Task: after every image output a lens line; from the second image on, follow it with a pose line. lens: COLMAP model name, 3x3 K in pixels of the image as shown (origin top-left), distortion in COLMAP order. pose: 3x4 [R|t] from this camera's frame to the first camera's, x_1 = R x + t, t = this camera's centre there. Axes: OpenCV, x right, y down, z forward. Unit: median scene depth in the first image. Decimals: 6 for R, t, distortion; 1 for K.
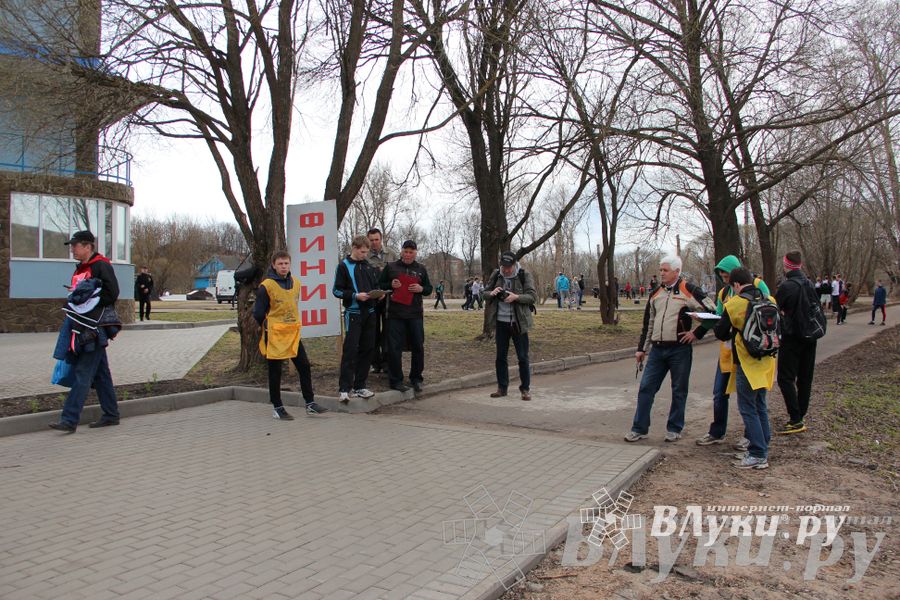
lens RADIAL K [[727.4, 0, 450.1], [0, 727.4, 290.0], [0, 0, 1]] dist [-0.122991, 0.001741]
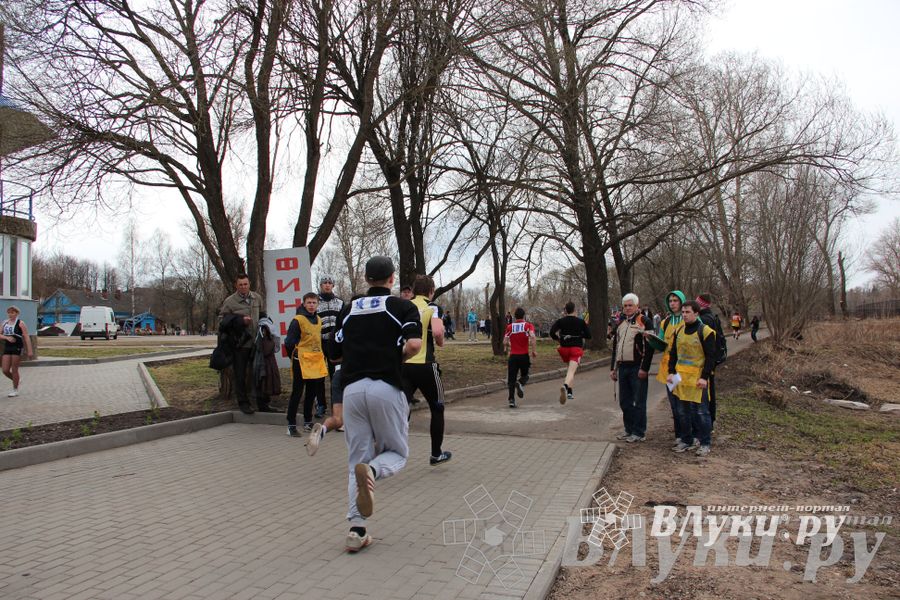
lens RADIAL K [[742.5, 0, 430.0], [0, 742.5, 300.0], [0, 0, 1]] dist [-0.206016, 0.179408]
pose [[0.980738, 0.000928, 0.195326, -0.140258], [0.005741, 0.999420, -0.033576, -0.000069], [-0.195244, 0.034051, 0.980164, -0.123054]]
